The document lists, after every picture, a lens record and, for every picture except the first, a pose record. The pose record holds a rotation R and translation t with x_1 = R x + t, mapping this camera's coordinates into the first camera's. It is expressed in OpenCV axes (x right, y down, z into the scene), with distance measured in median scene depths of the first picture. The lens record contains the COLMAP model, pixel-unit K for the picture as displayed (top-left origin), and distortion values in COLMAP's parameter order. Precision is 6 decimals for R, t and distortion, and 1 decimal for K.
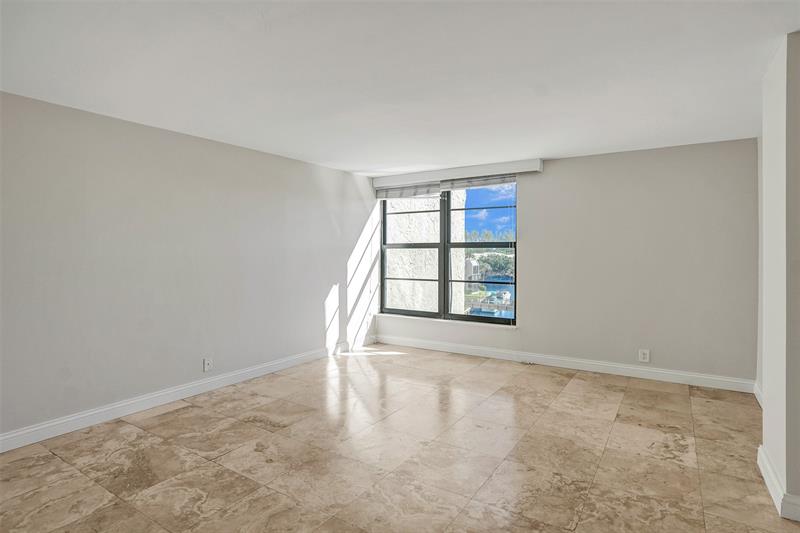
lens RADIAL K [[421.0, 0, 399.4], [0, 421.0, 262.7], [0, 0, 1]] dist [-0.003932, -0.003427]
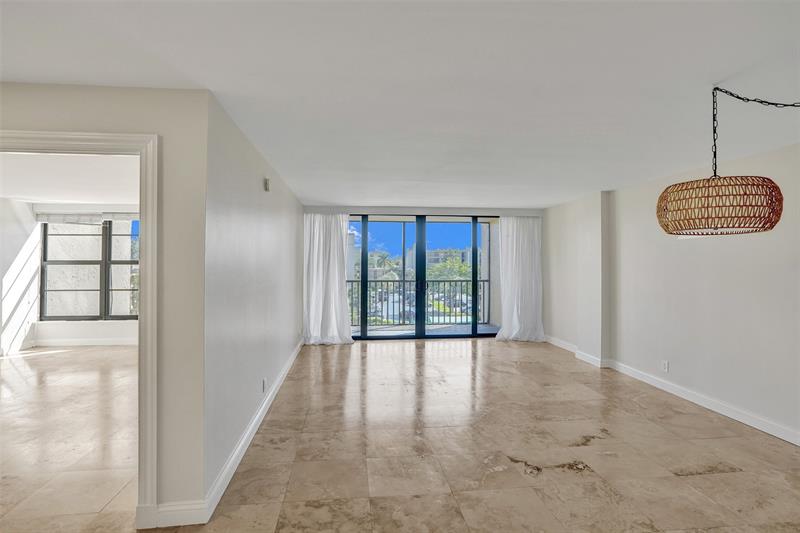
lens RADIAL K [[421.0, 0, 403.4], [0, 421.0, 254.9], [0, 0, 1]] dist [-0.003932, -0.003427]
pose [[0.782092, 0.009931, 0.623084, 0.017882], [0.025859, 0.998495, -0.048373, 0.020431], [-0.622626, 0.053945, 0.780658, -0.541719]]
